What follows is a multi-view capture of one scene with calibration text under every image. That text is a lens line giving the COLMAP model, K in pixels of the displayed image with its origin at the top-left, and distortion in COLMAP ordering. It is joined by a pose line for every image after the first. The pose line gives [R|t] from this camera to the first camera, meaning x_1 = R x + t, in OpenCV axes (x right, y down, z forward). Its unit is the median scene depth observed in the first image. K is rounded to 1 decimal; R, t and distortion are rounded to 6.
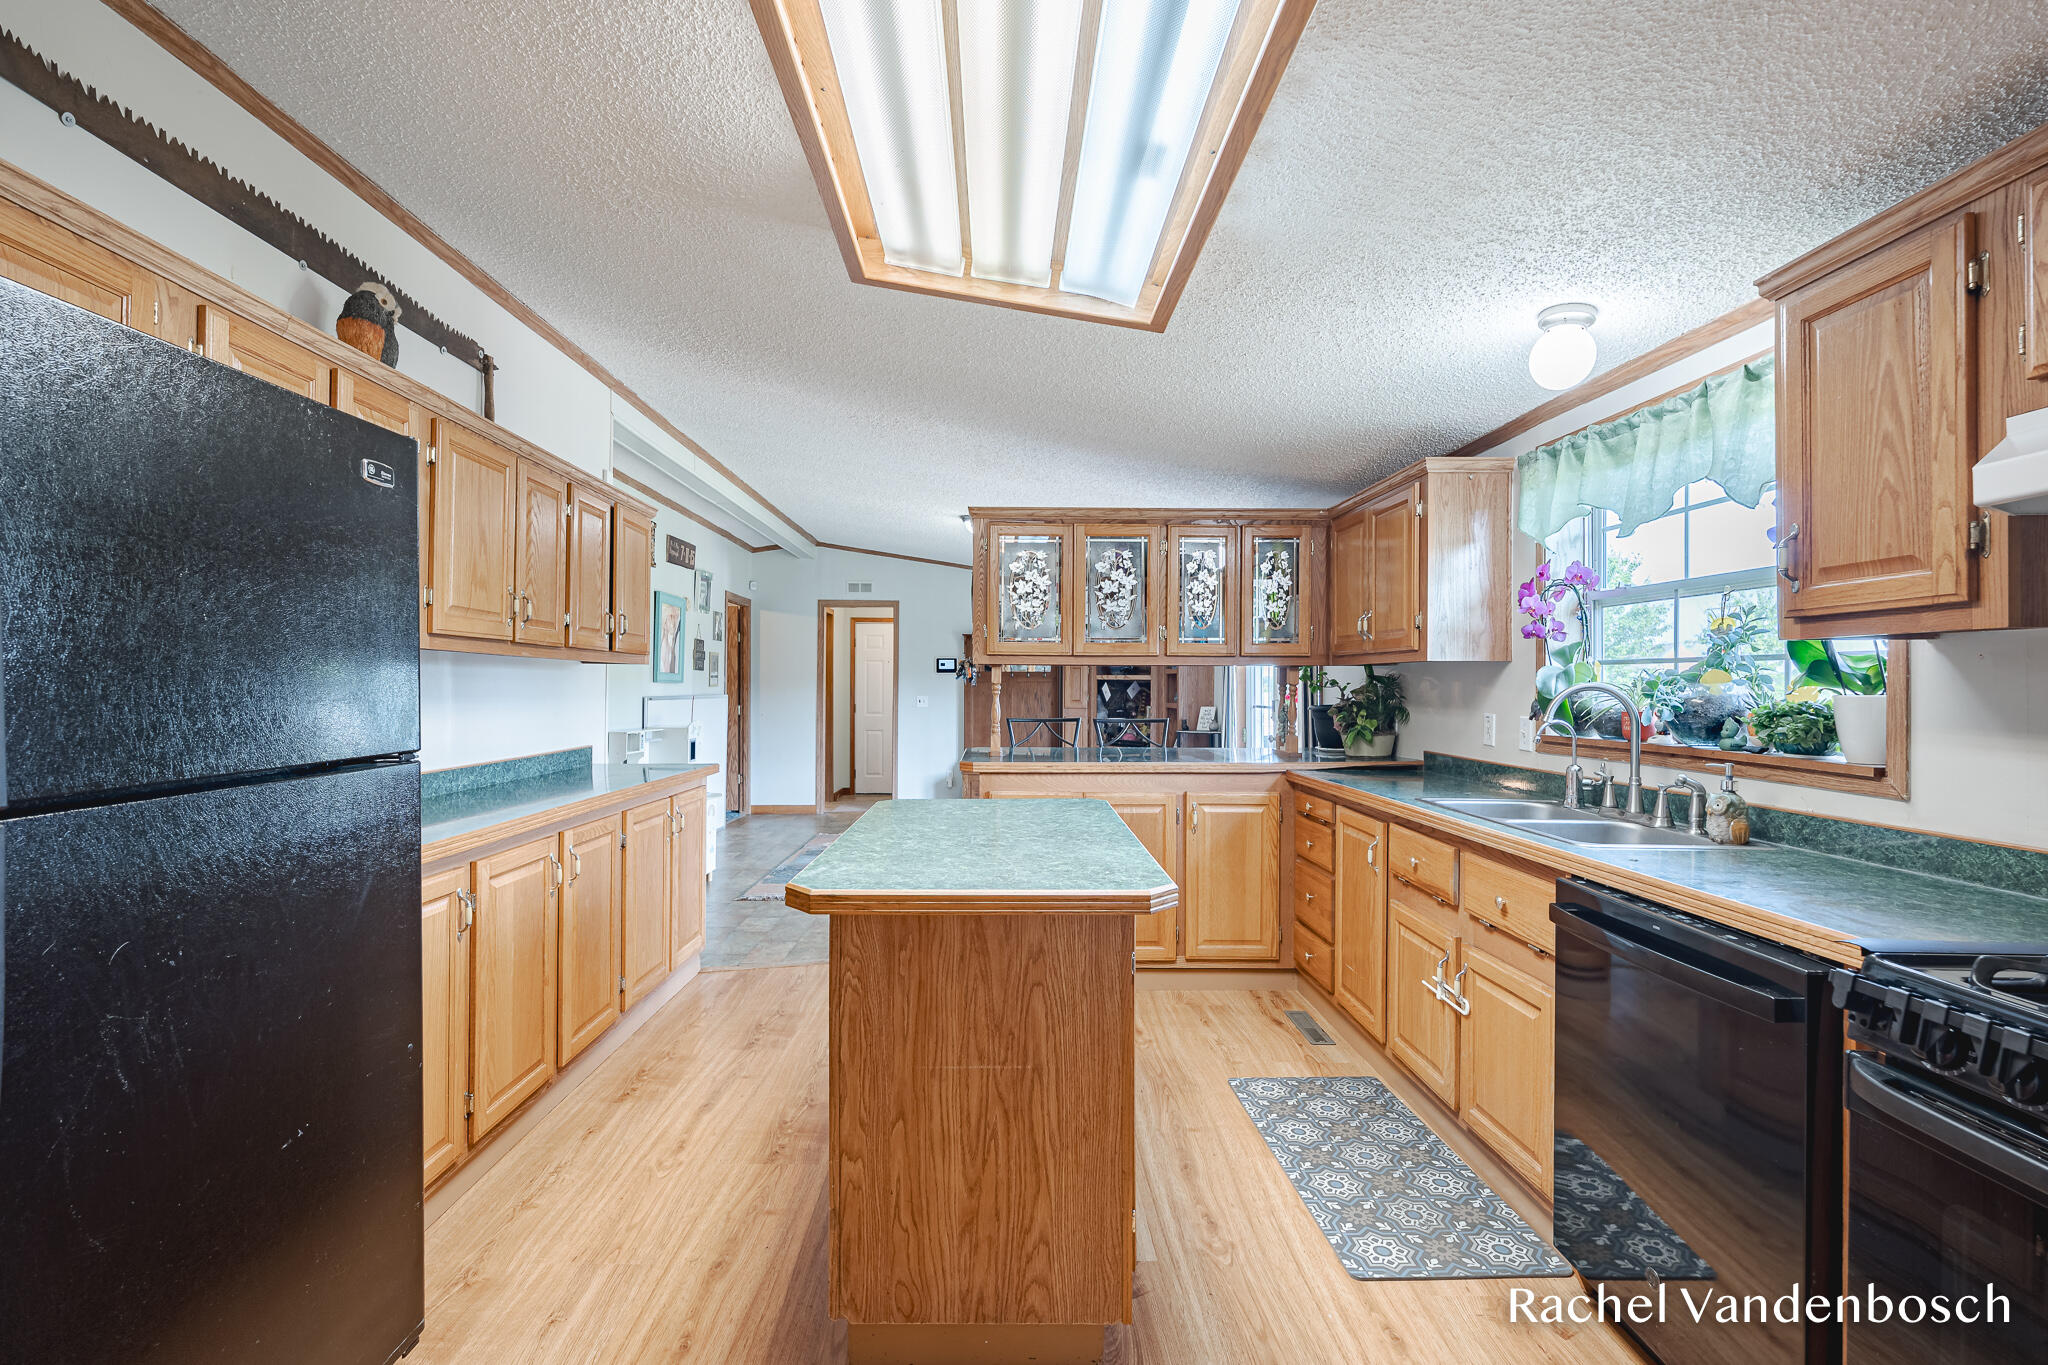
lens RADIAL K [[877.0, 0, 1017.3], [0, 877.0, 679.3], [0, 0, 1]] dist [0.003014, 0.000145]
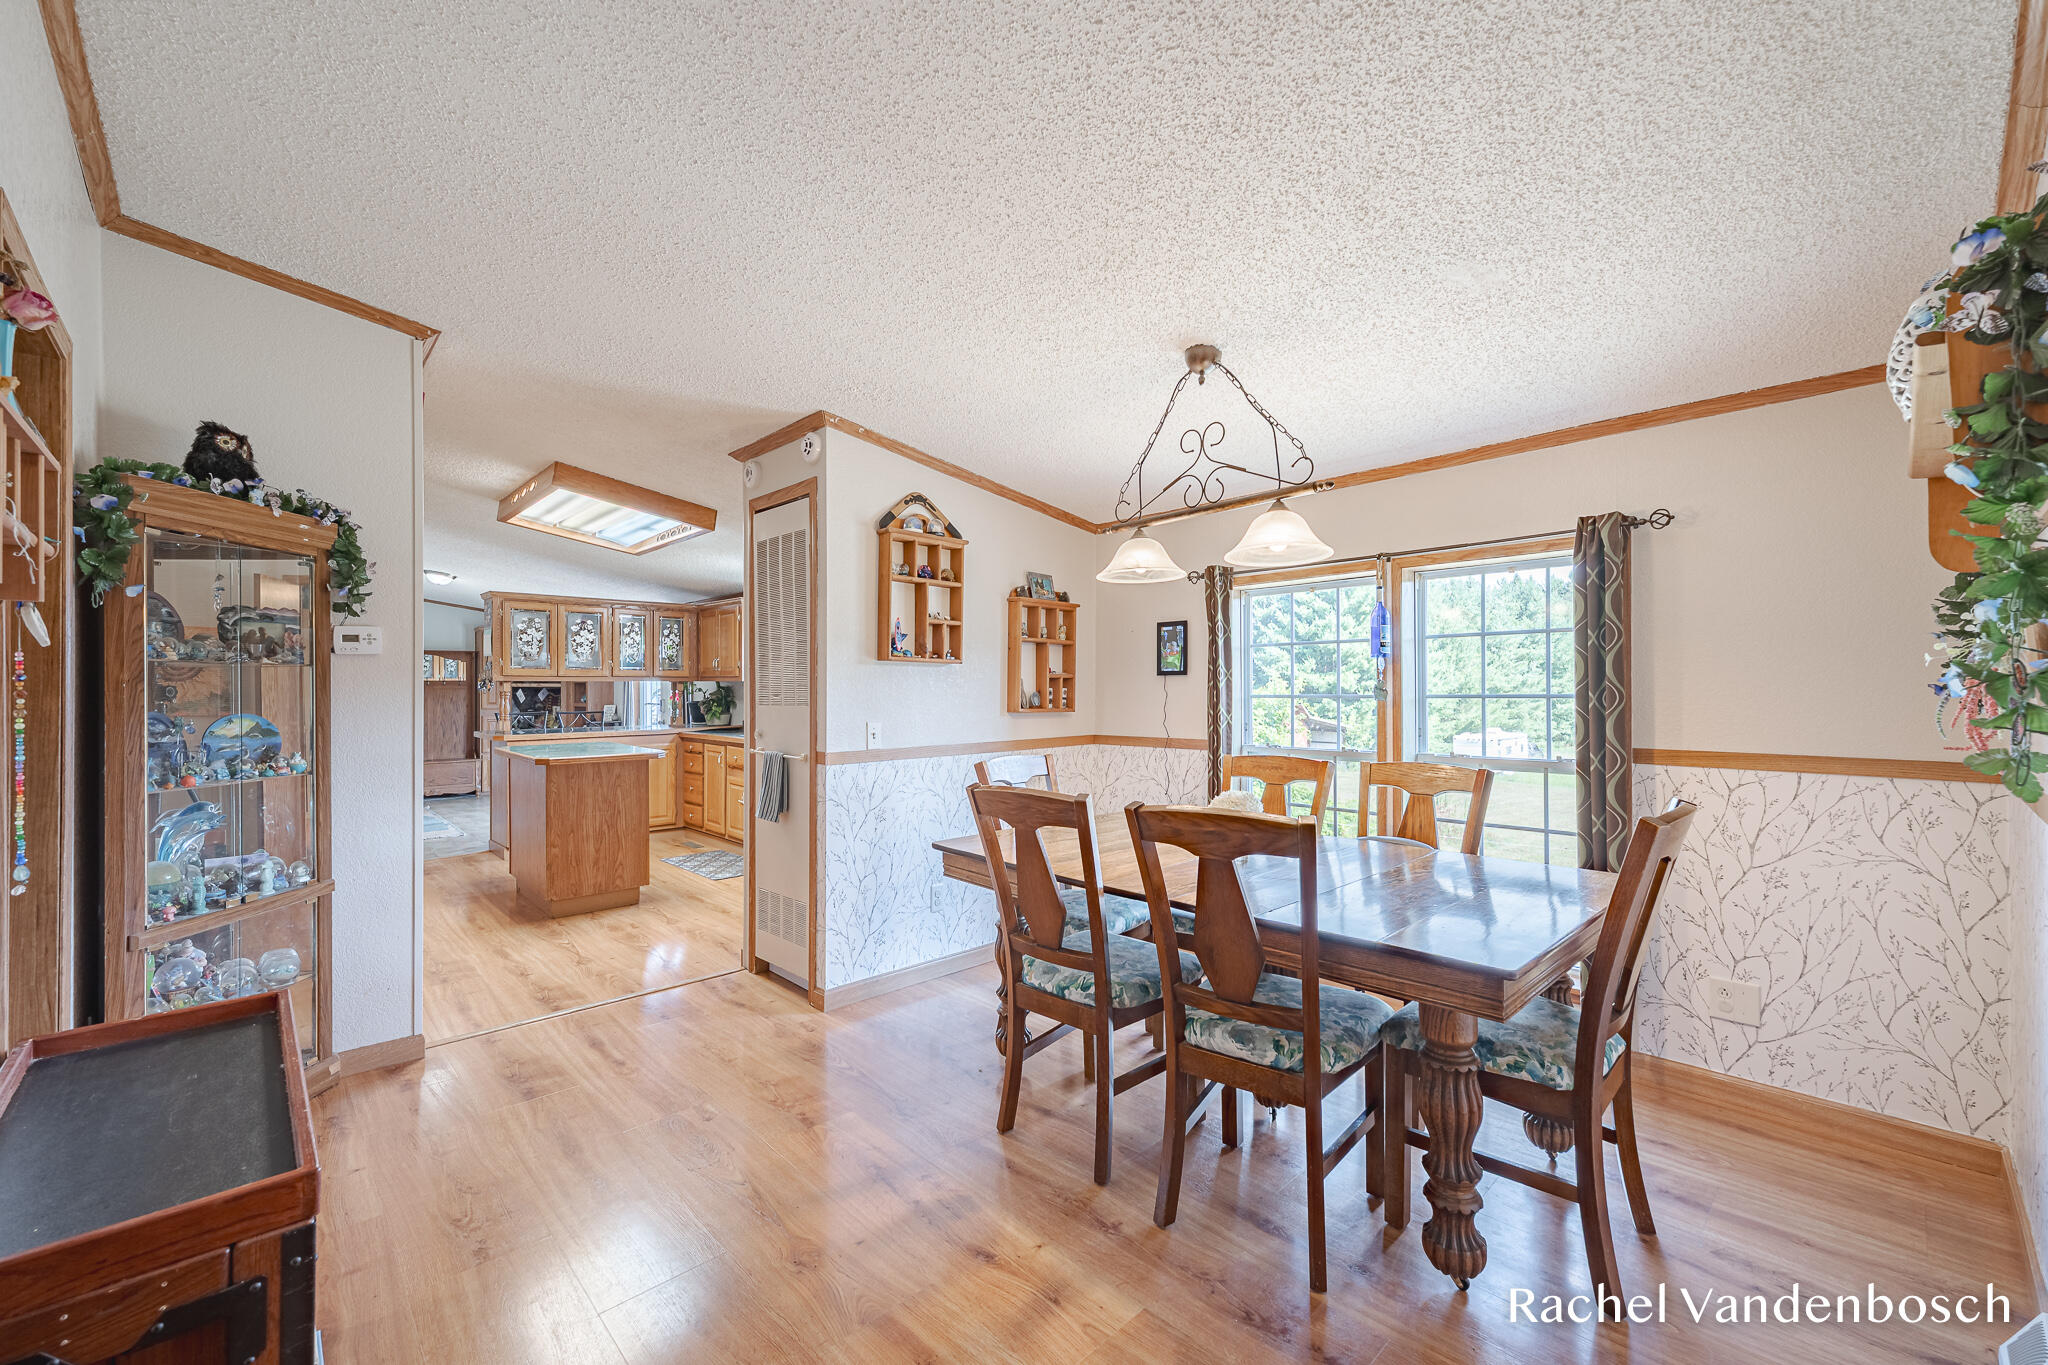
lens RADIAL K [[832.6, 0, 1031.6], [0, 832.6, 688.6], [0, 0, 1]] dist [0.000435, -0.000070]
pose [[0.735268, -0.007655, 0.677733, -0.233908], [0.001742, 0.999954, 0.009405, -0.009608], [-0.677774, -0.005734, 0.735248, -0.573245]]
